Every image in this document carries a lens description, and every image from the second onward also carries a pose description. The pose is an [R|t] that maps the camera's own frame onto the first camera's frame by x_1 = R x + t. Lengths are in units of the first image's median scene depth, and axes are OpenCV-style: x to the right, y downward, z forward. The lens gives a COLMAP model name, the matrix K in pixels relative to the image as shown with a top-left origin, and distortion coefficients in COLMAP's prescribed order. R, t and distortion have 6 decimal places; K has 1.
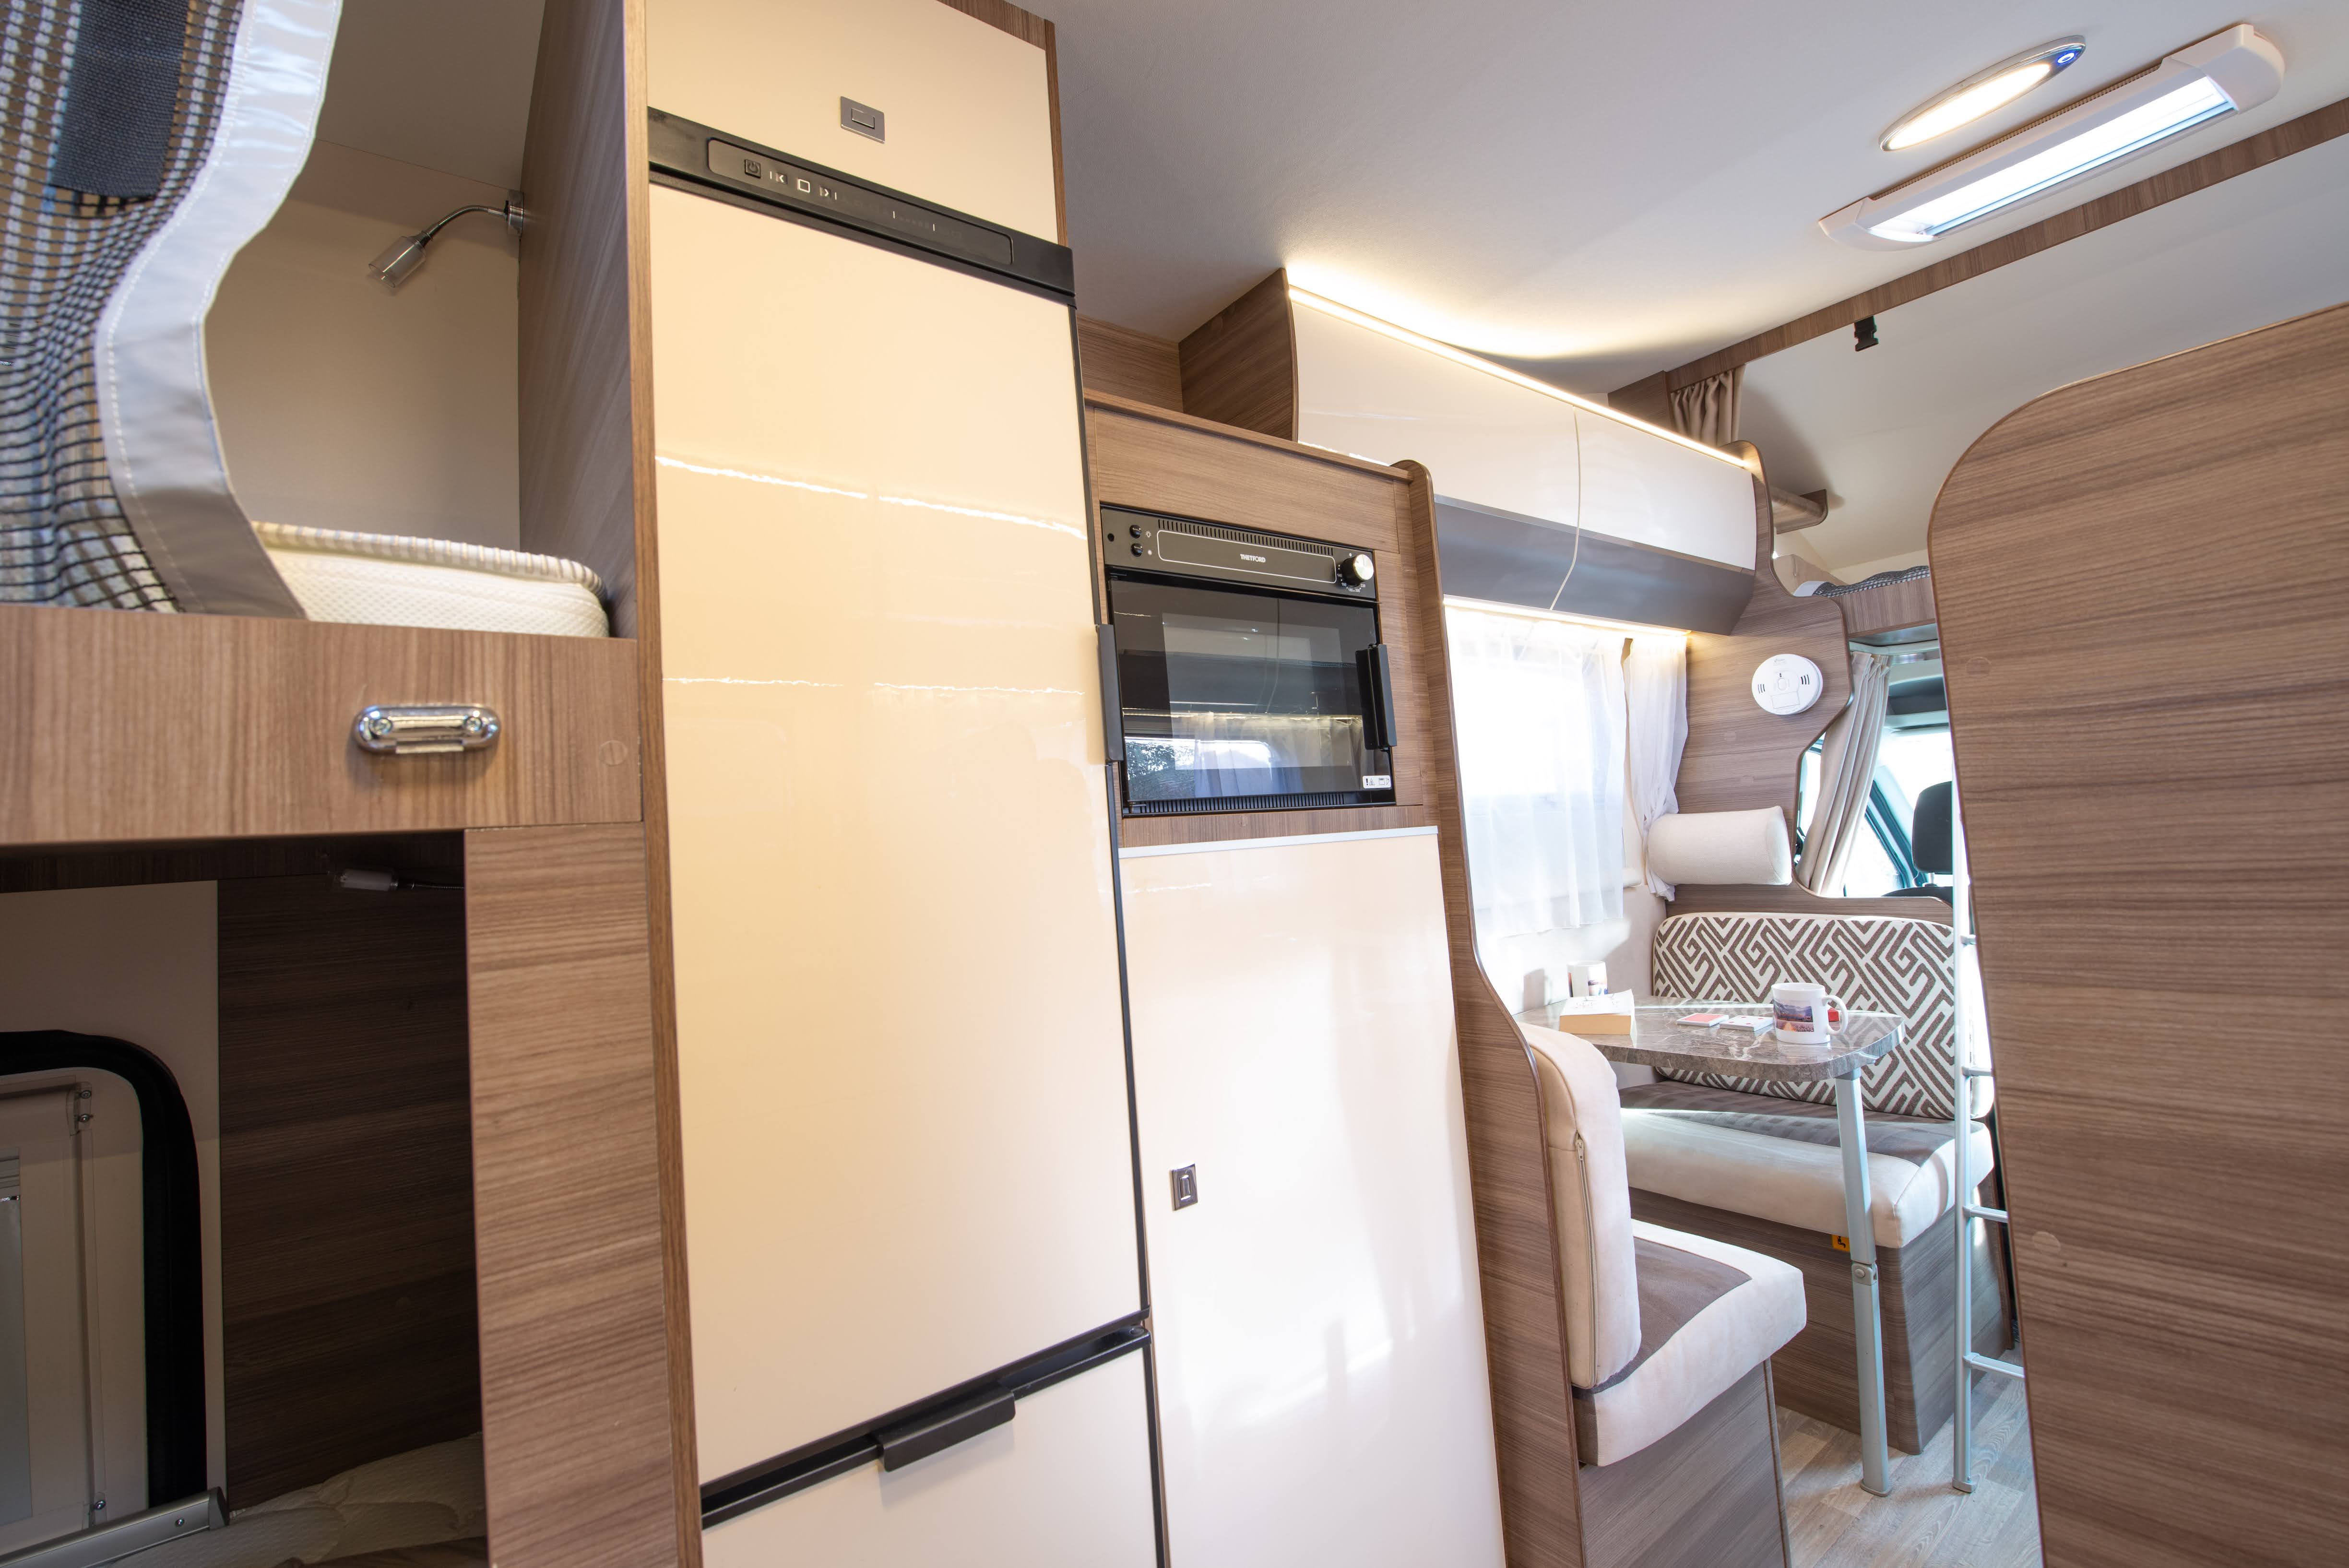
lens RADIAL K [[1048.7, 0, 1166.6], [0, 1048.7, 754.0], [0, 0, 1]] dist [-0.001738, -0.000644]
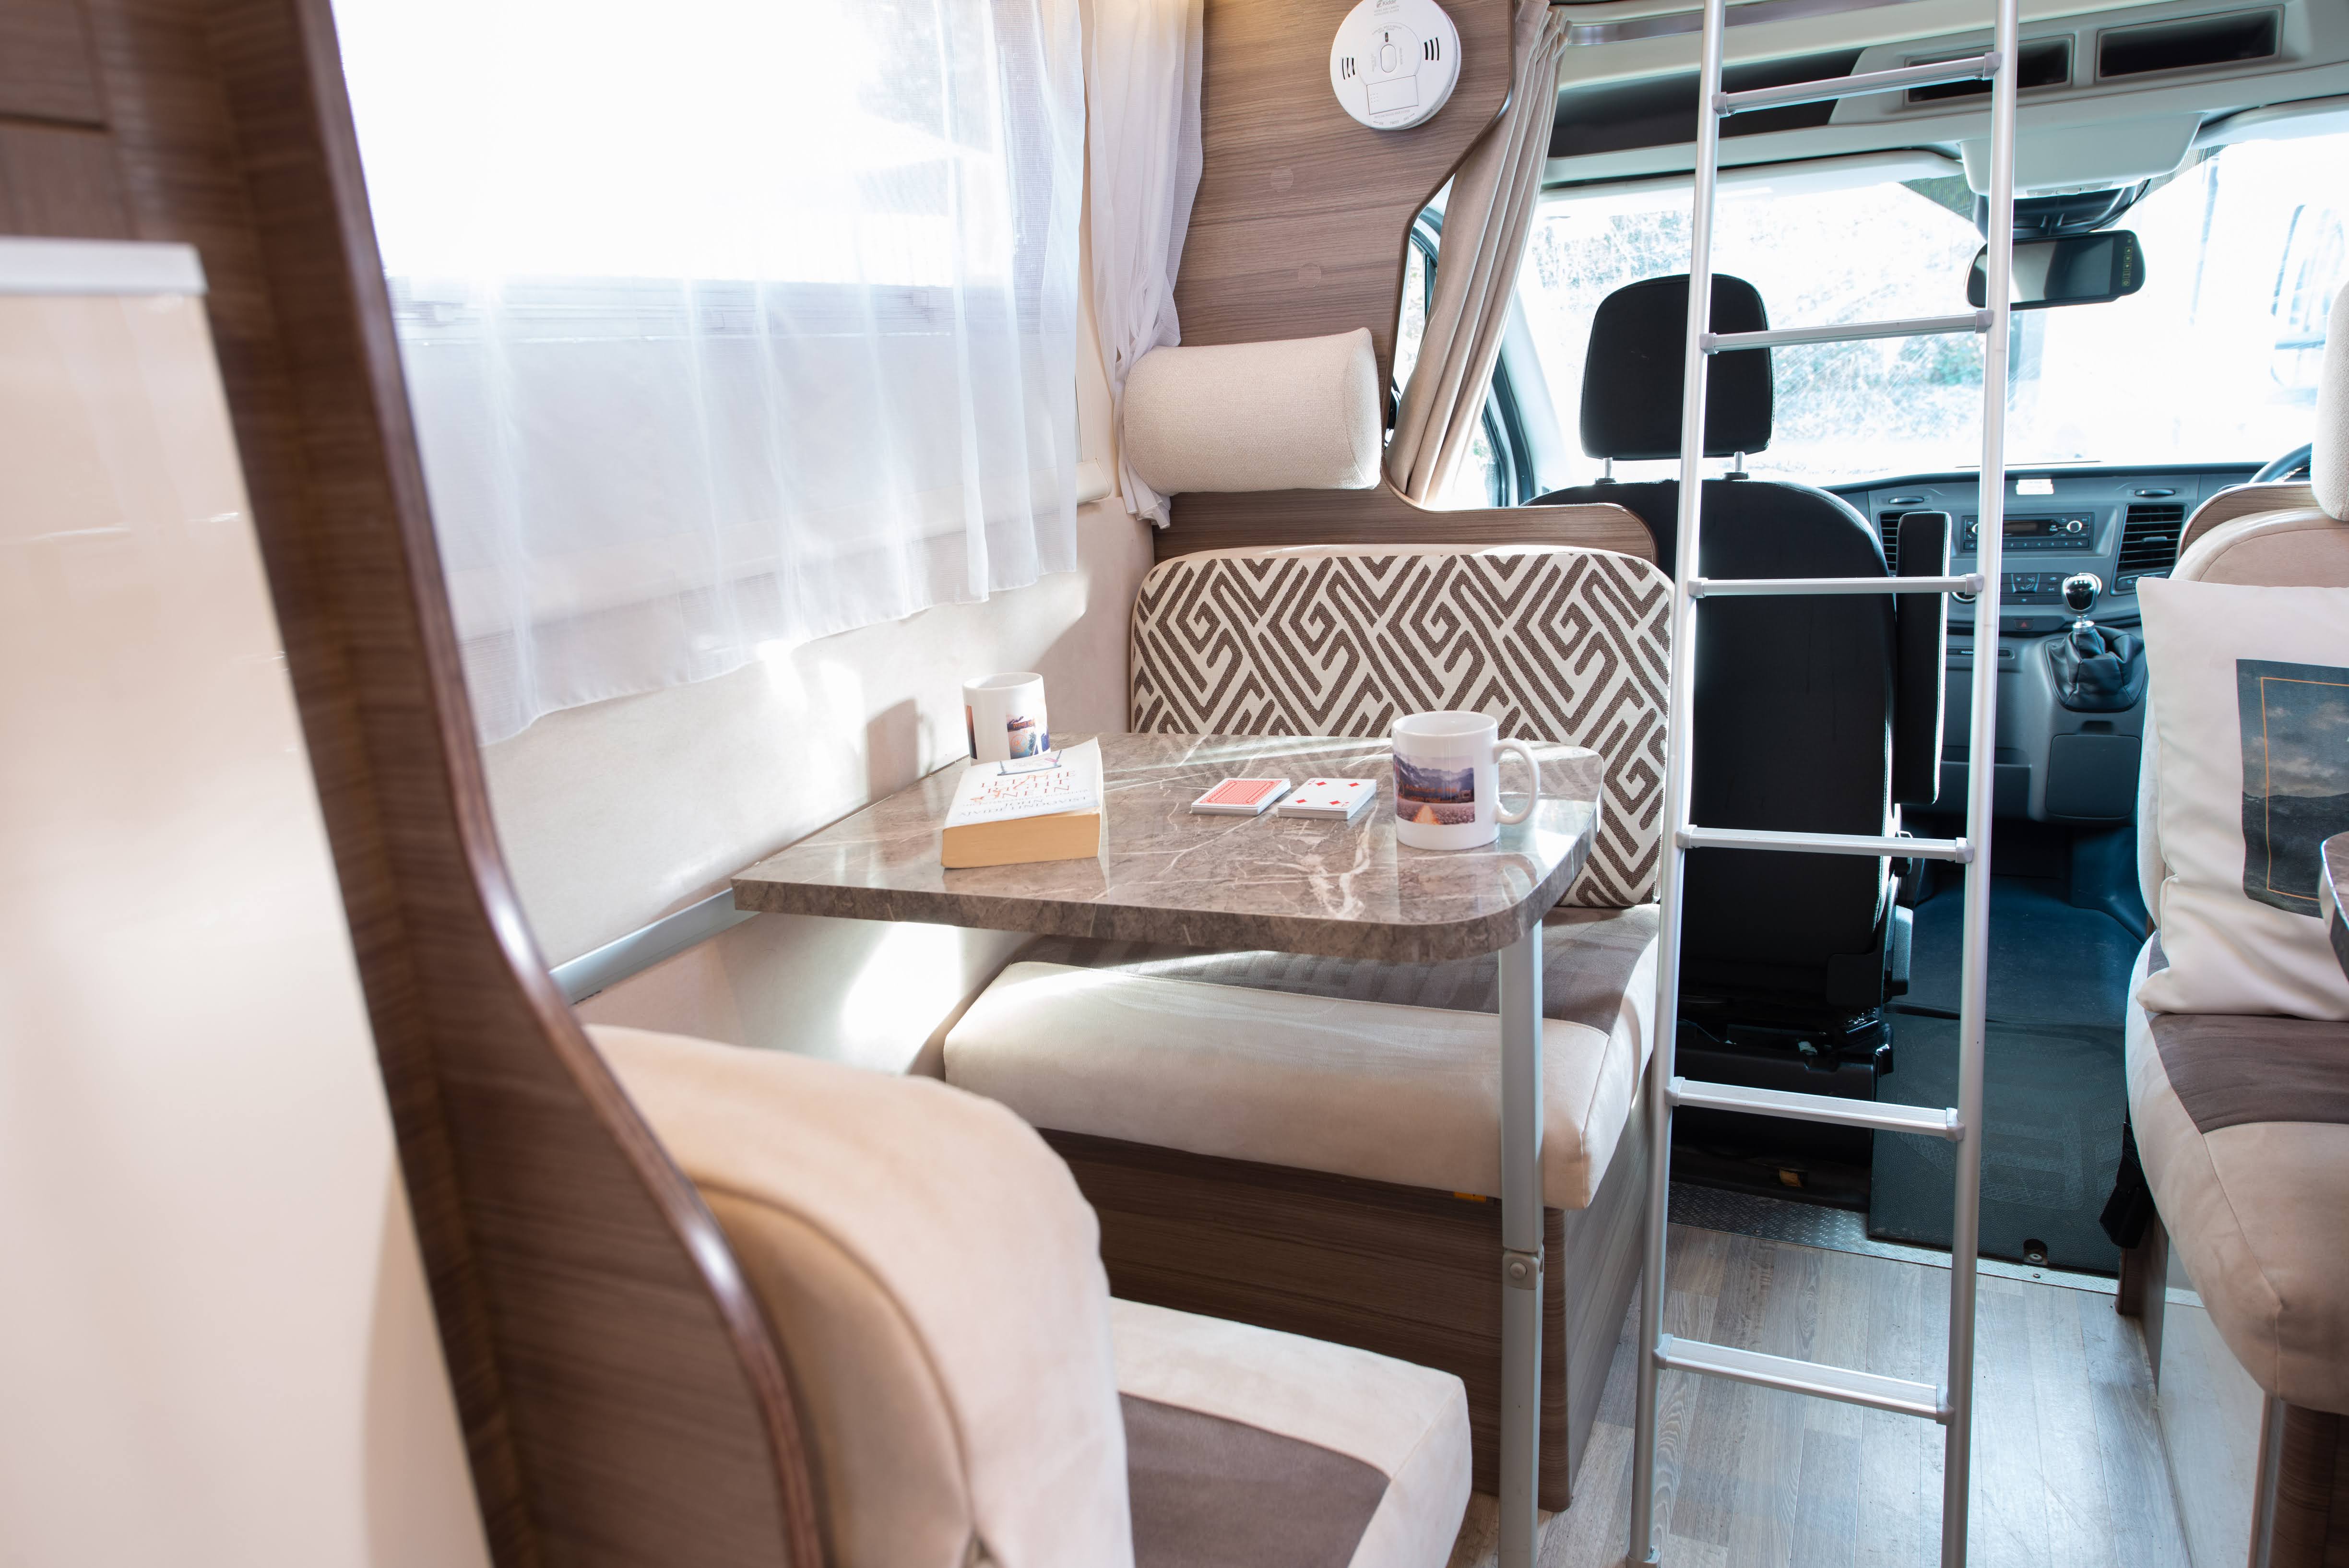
lens RADIAL K [[1634.5, 0, 1174.5], [0, 1634.5, 784.0], [0, 0, 1]] dist [-0.004788, -0.002026]
pose [[0.886945, -0.116459, 0.446951, 0.145283], [-0.021413, 0.956280, 0.291666, 0.035186], [-0.461377, -0.268263, 0.845675, 0.359175]]
